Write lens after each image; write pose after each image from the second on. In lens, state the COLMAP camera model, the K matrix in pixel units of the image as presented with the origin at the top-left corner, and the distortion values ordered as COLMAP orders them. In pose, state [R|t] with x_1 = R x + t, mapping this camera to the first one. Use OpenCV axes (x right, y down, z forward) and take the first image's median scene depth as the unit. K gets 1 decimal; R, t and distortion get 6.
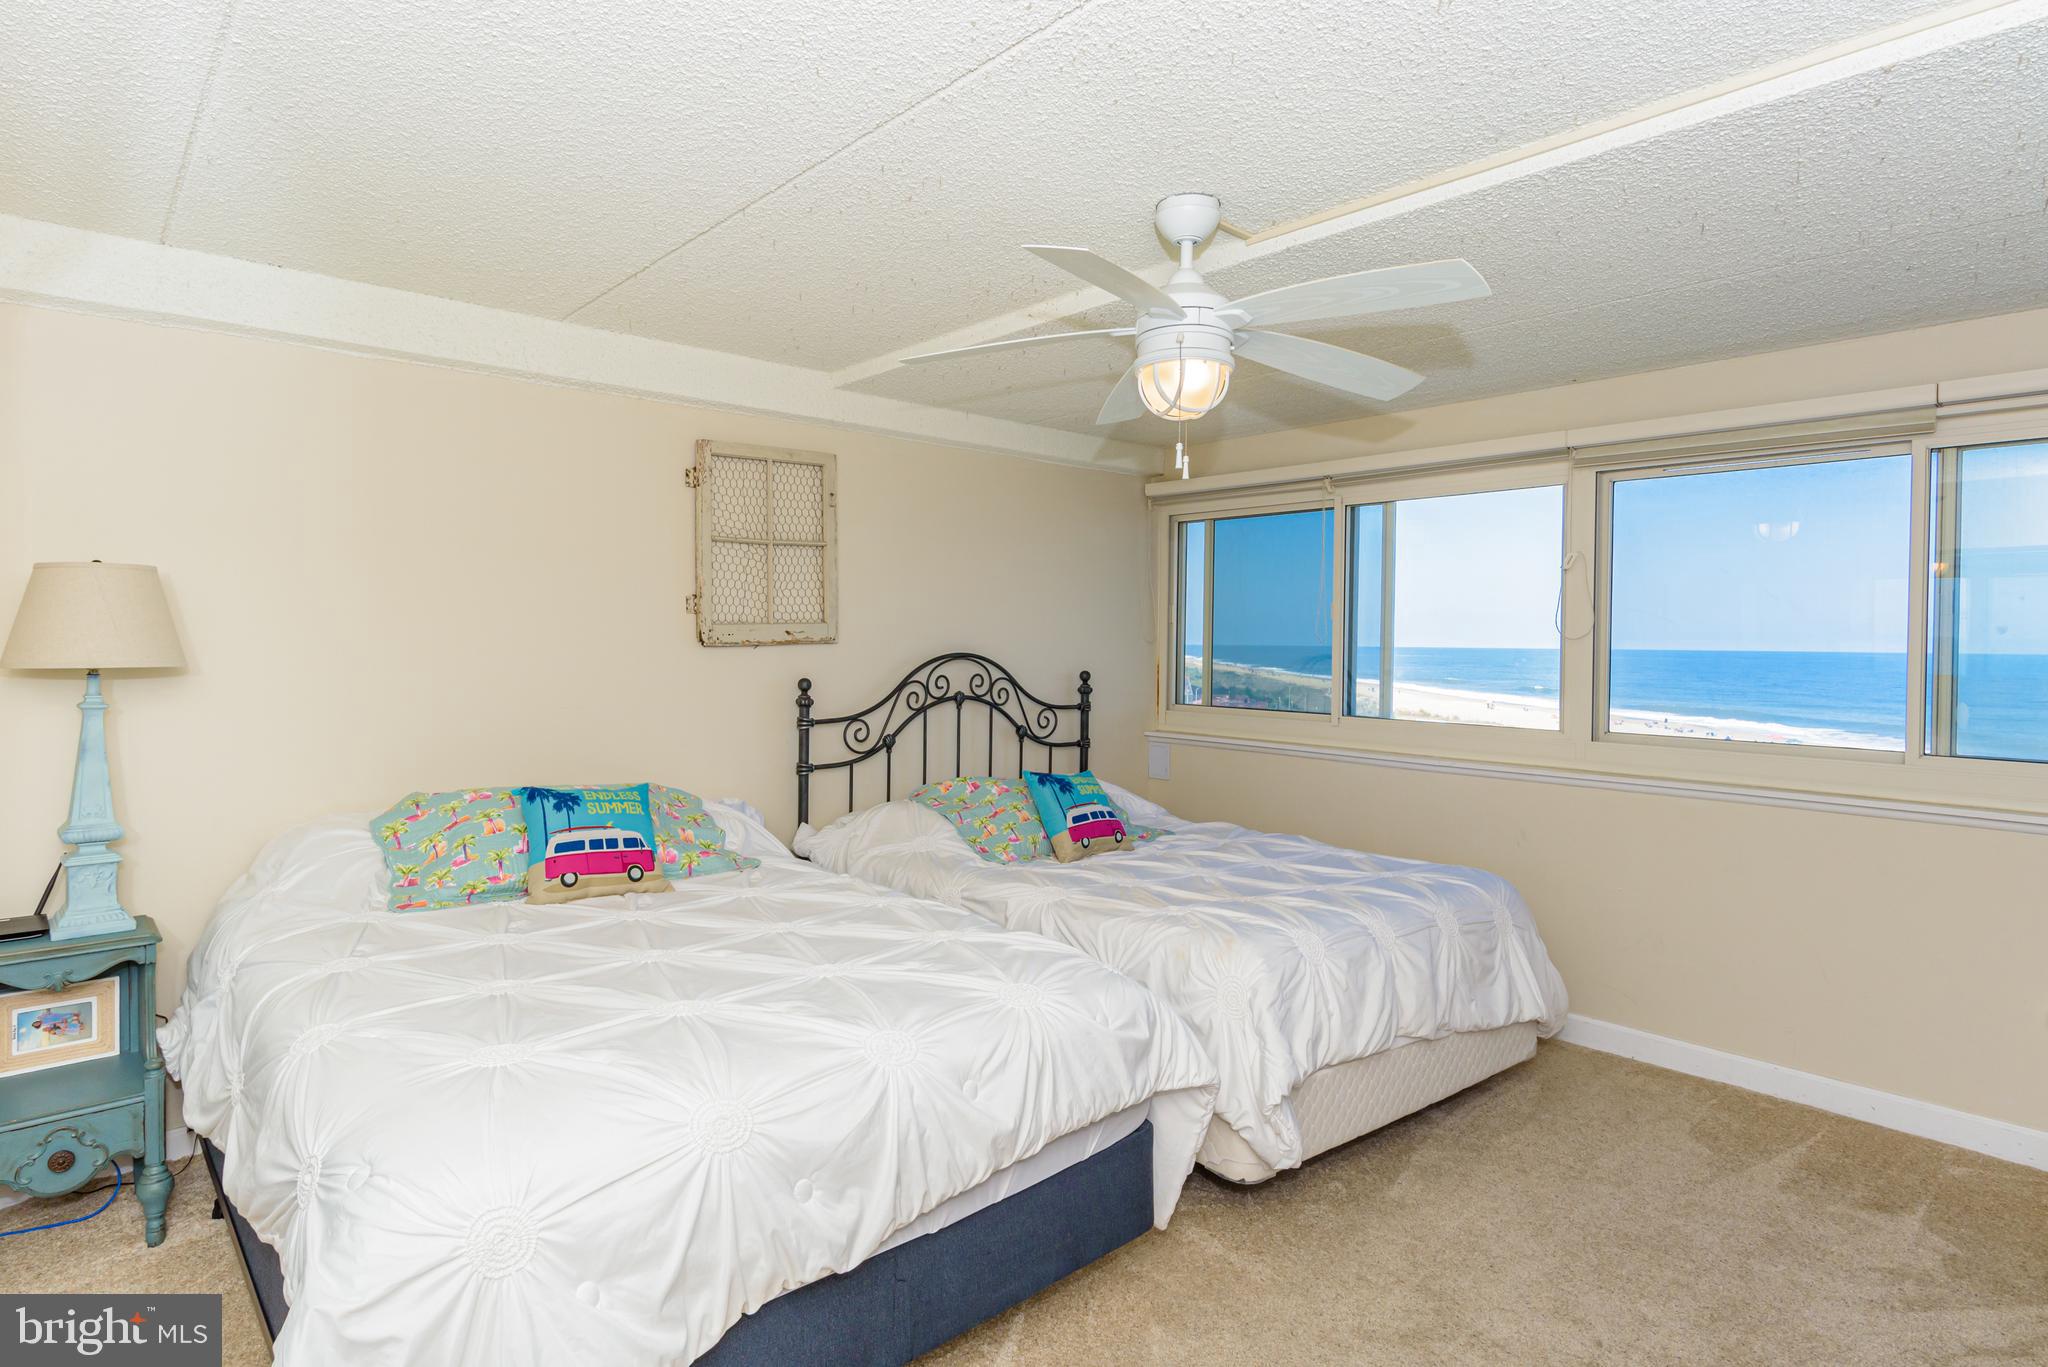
lens RADIAL K [[1075.2, 0, 968.6], [0, 1075.2, 658.3], [0, 0, 1]] dist [0.003455, 0.000288]
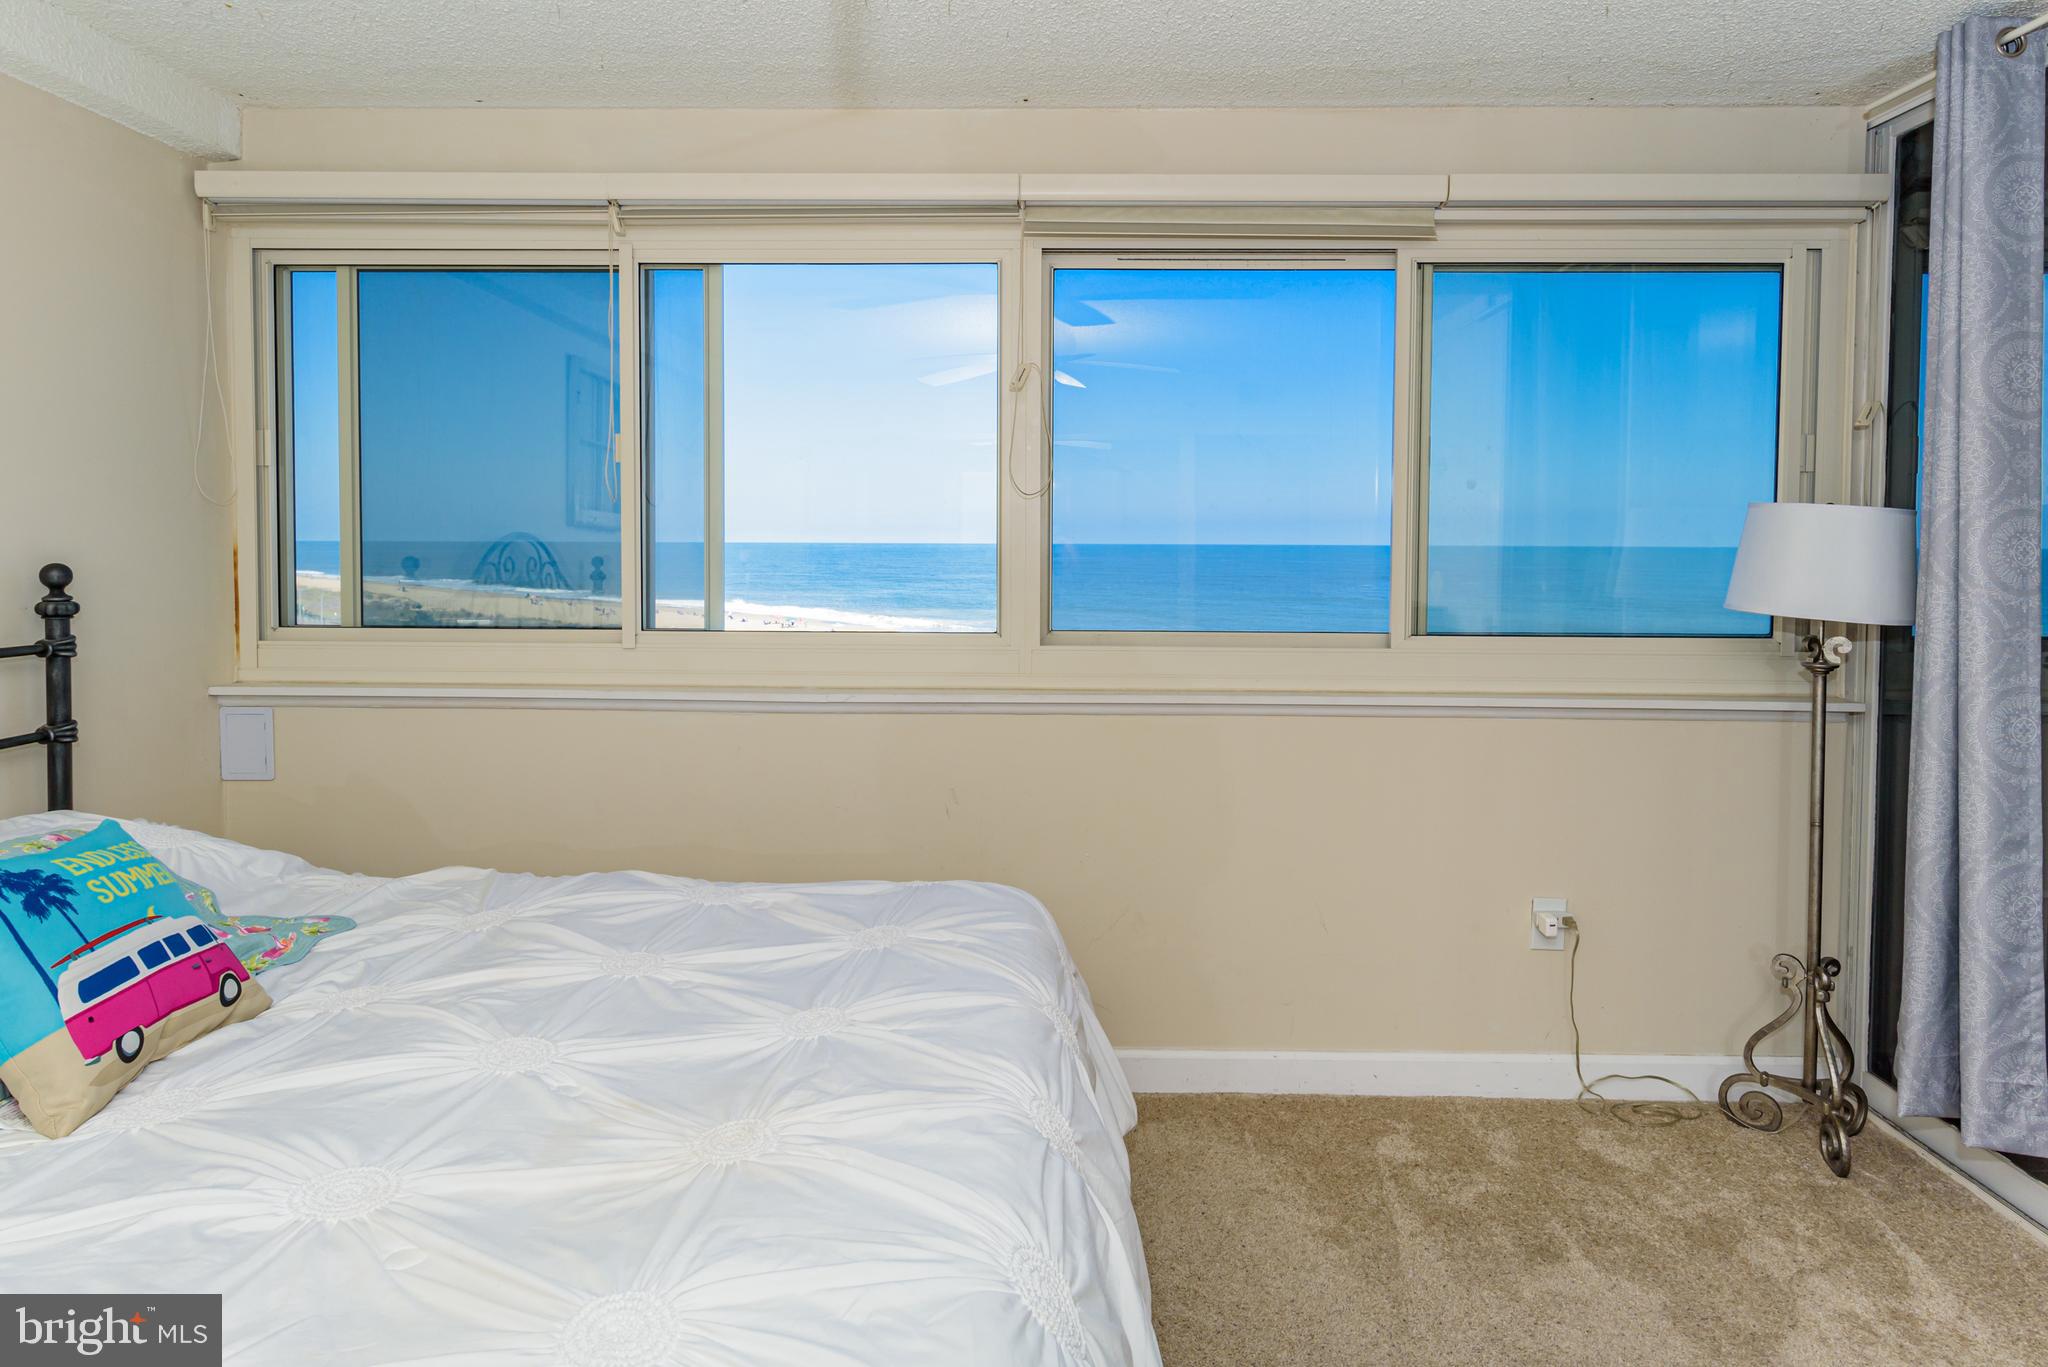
lens RADIAL K [[1149.6, 0, 1018.4], [0, 1149.6, 578.6], [0, 0, 1]] dist [0.003575, -0.000206]
pose [[0.661075, -0.032537, 0.749614, 0.021764], [0.015480, 0.999438, 0.029729, 0.011785], [-0.750160, -0.008049, 0.661207, 0.494536]]
